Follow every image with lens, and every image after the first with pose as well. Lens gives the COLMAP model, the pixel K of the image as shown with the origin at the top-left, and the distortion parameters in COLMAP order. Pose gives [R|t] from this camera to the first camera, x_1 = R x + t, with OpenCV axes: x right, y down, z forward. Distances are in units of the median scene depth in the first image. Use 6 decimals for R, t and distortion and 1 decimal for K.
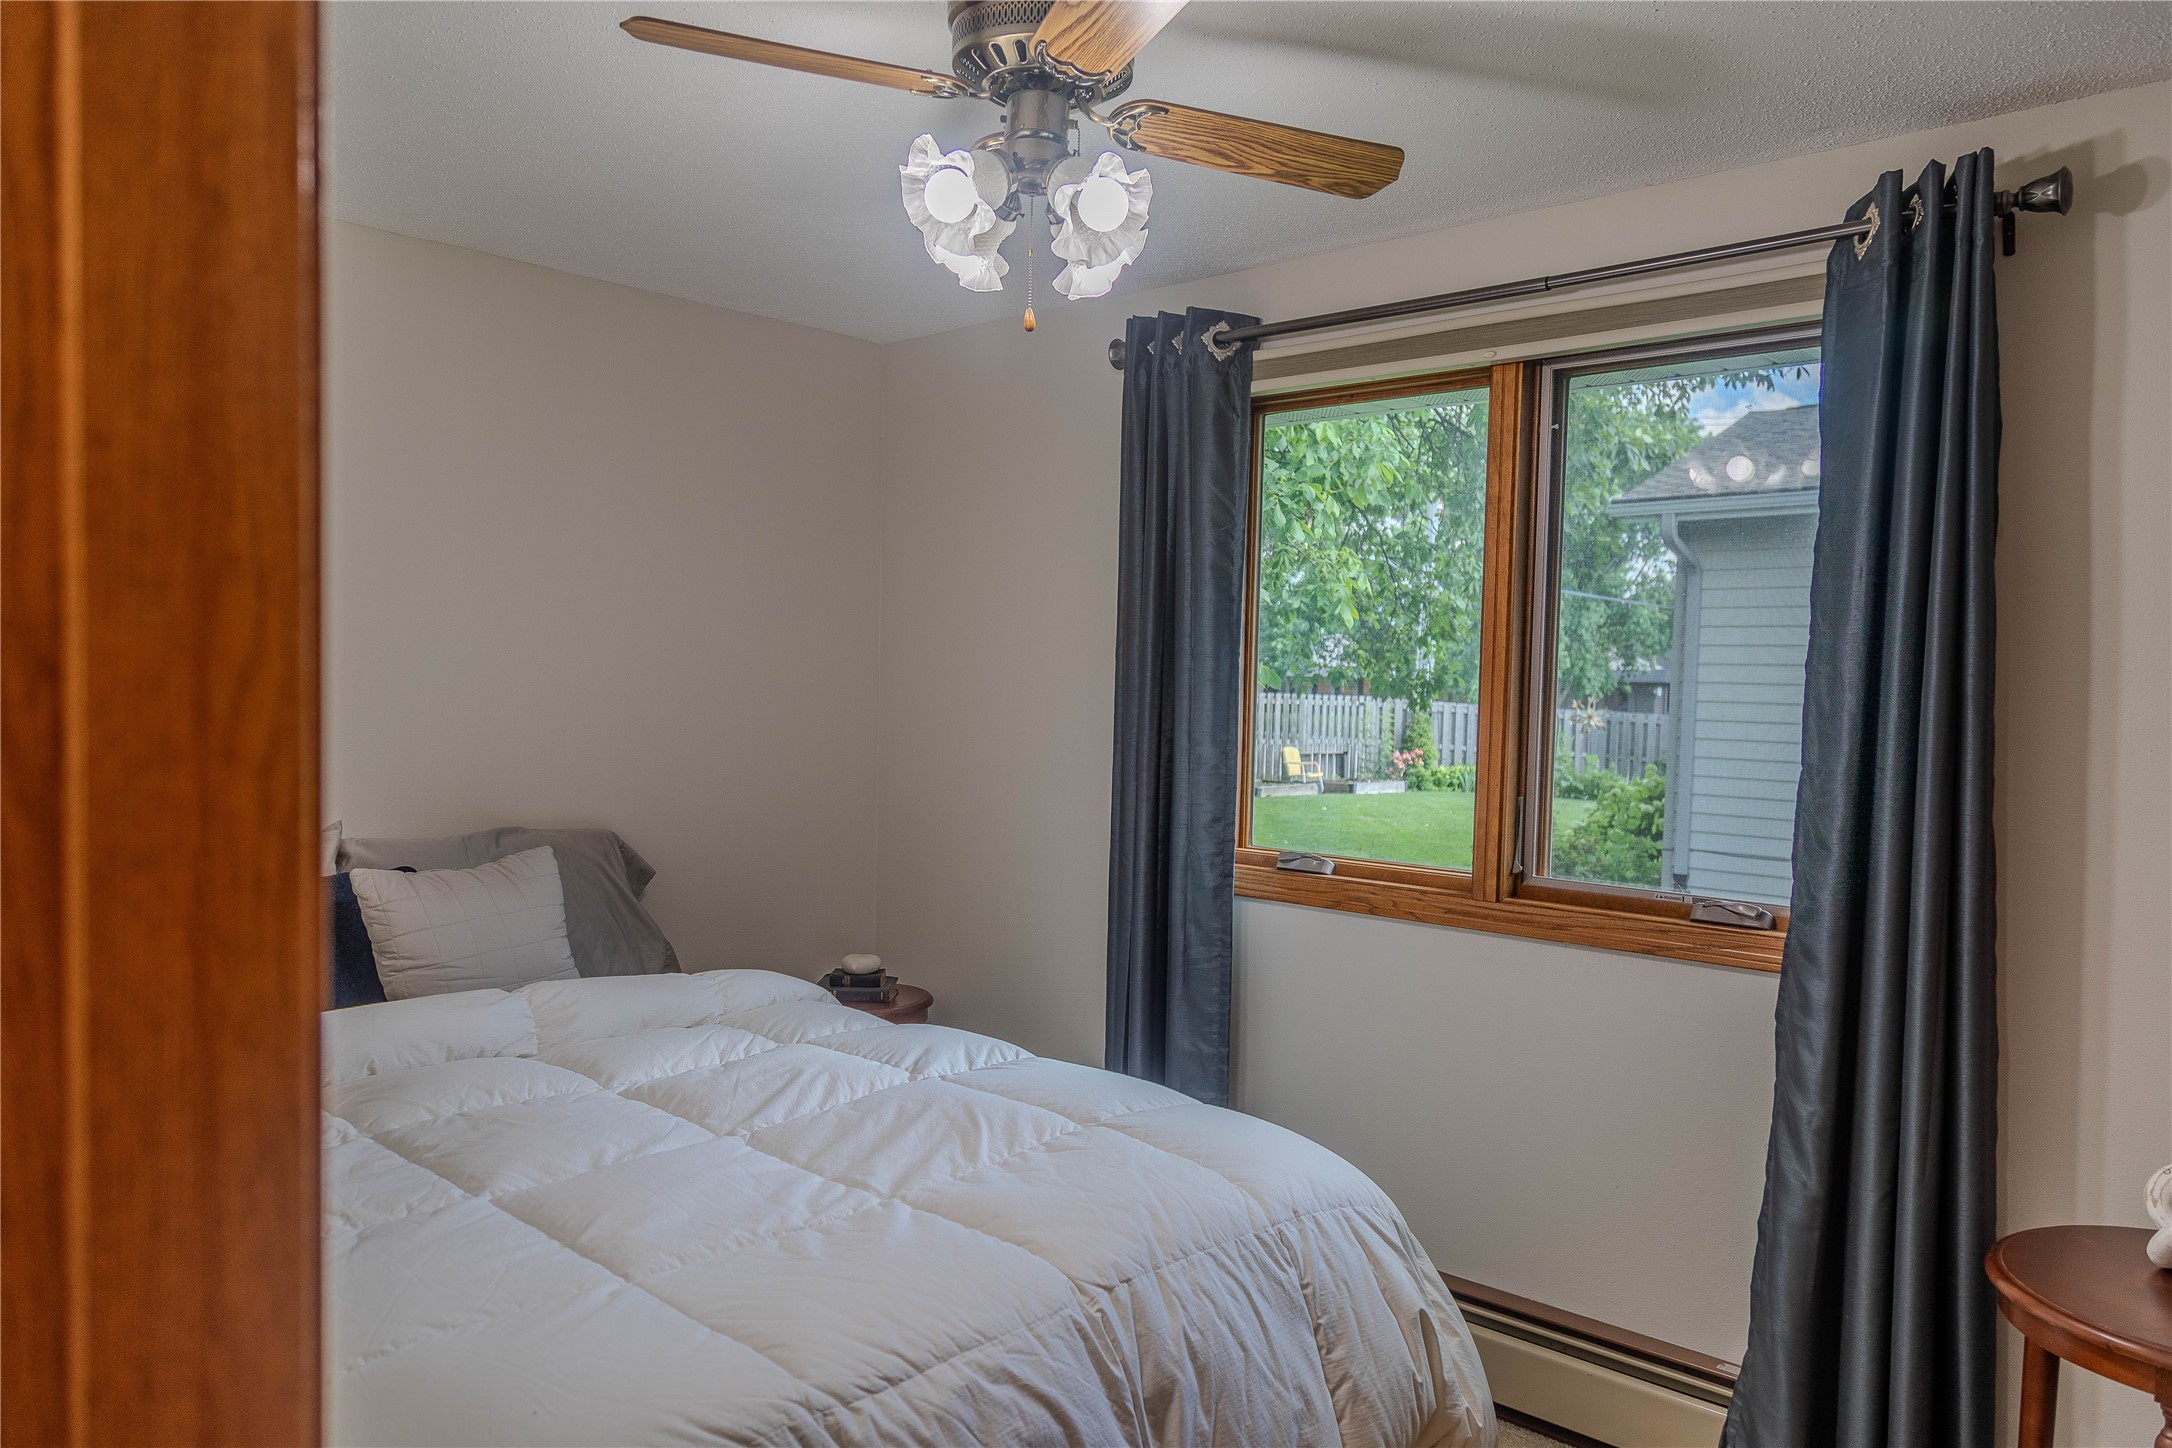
lens RADIAL K [[1504.3, 0, 1086.8], [0, 1504.3, 764.2], [0, 0, 1]] dist [0.011987, -0.001500]
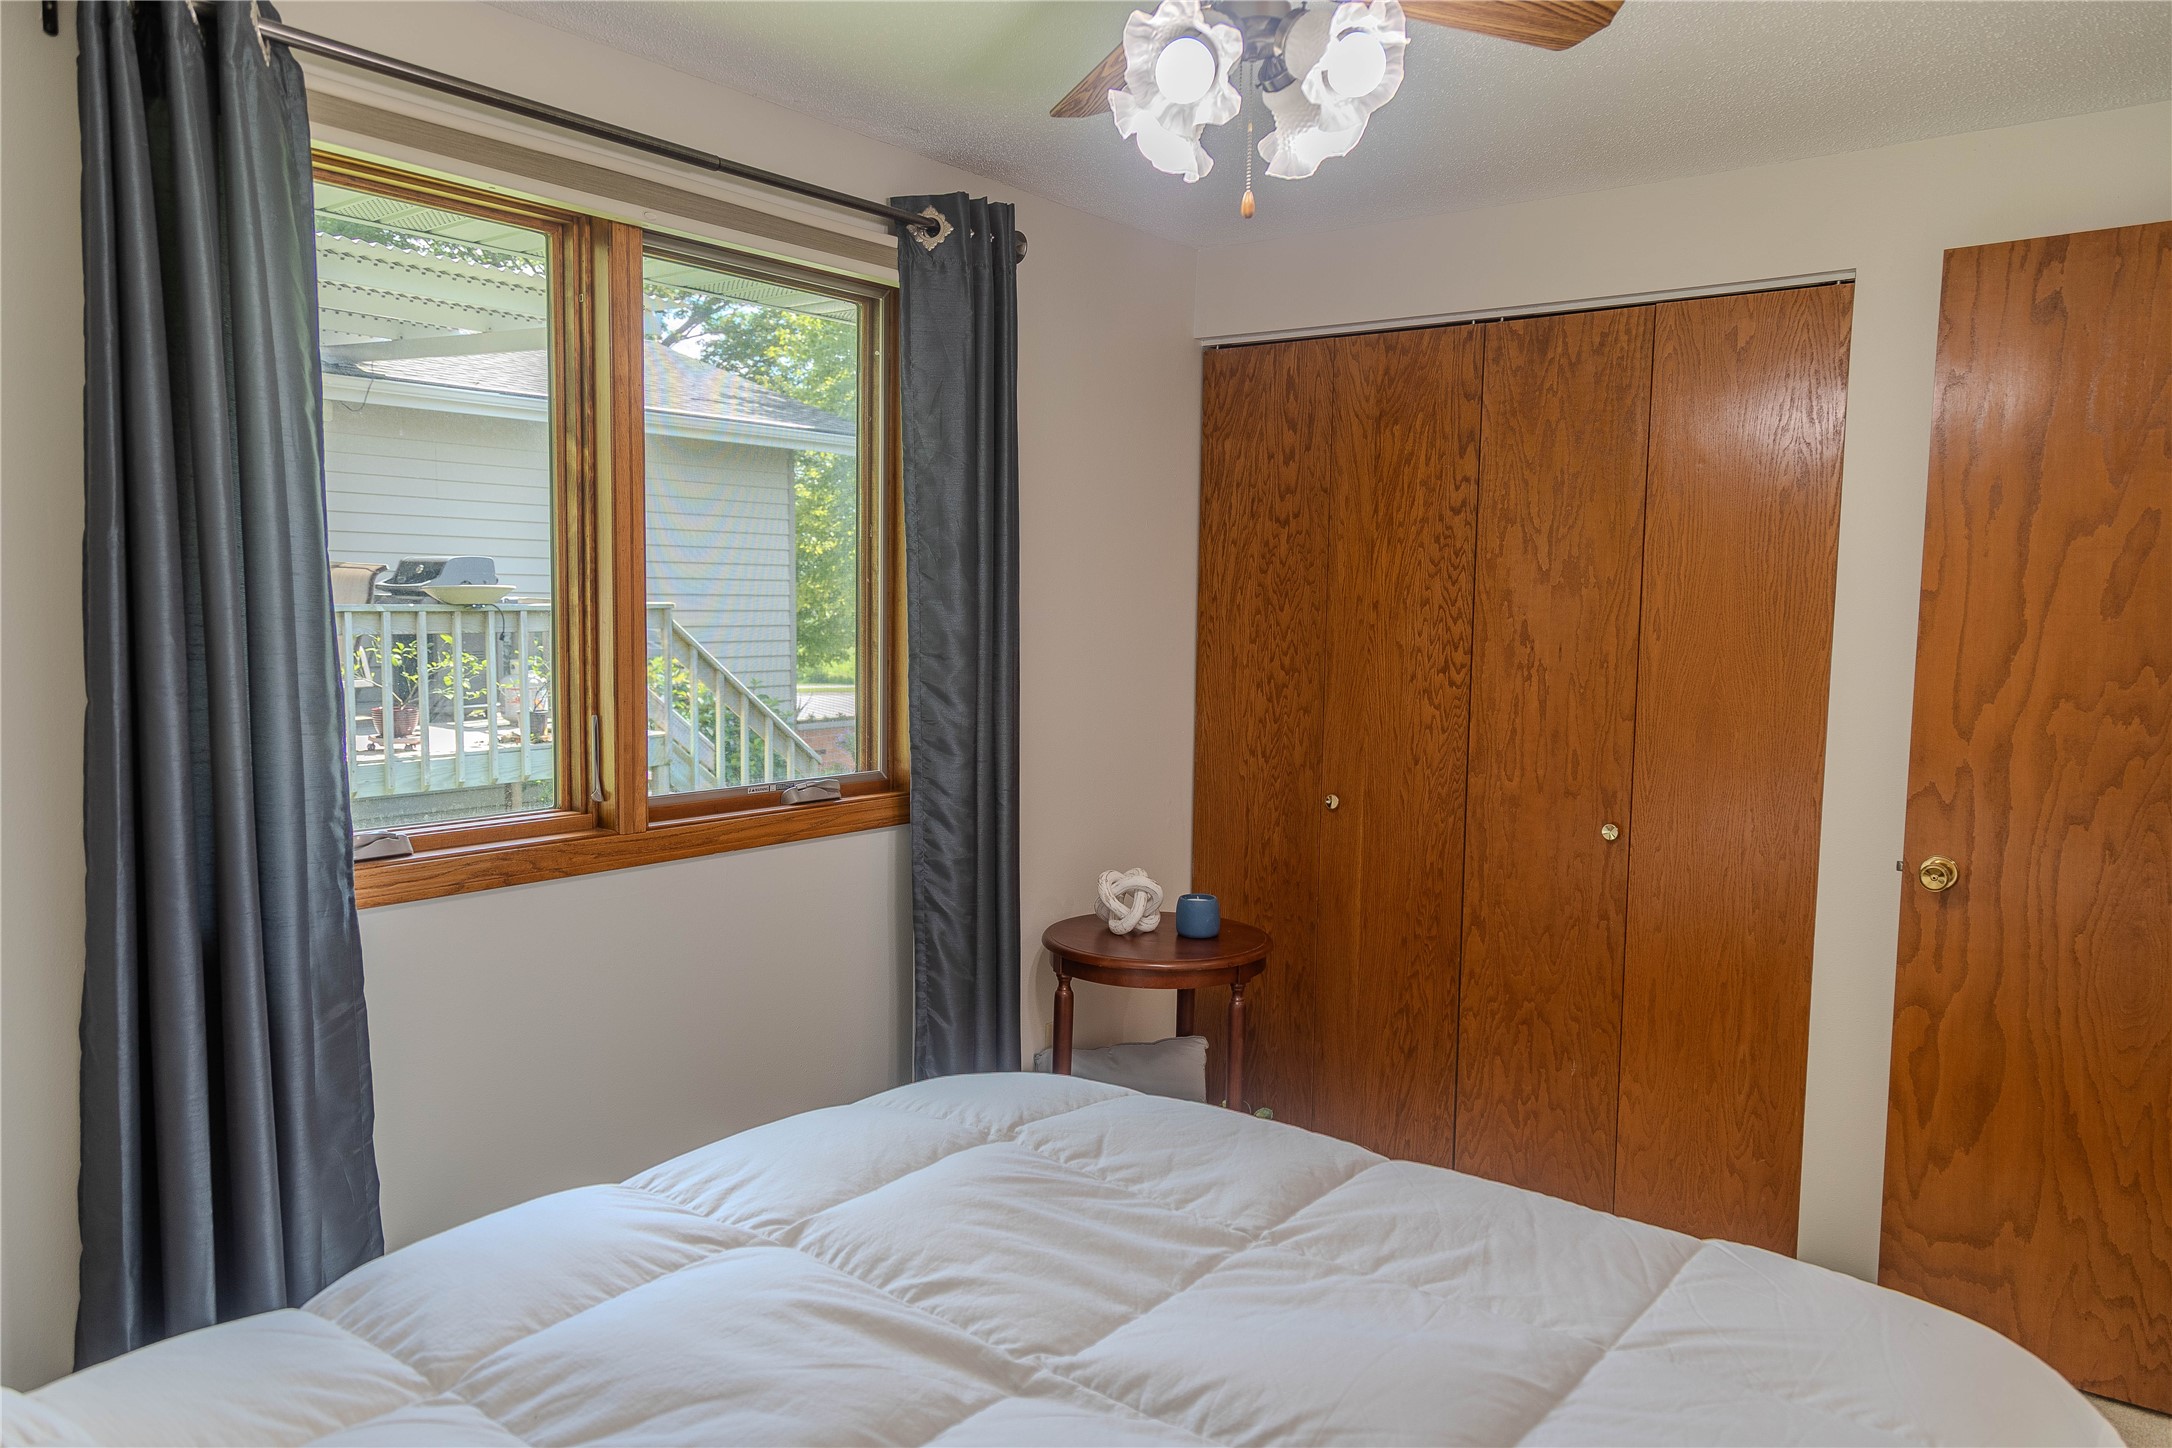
lens RADIAL K [[1414.3, 0, 1086.0], [0, 1414.3, 724.0], [0, 0, 1]] dist [0.226324, -0.000116]
pose [[-0.037933, -0.103528, 0.993903, -0.687290], [0.057449, 0.992748, 0.105600, -0.056880], [-0.997628, 0.061105, -0.031711, 0.863341]]
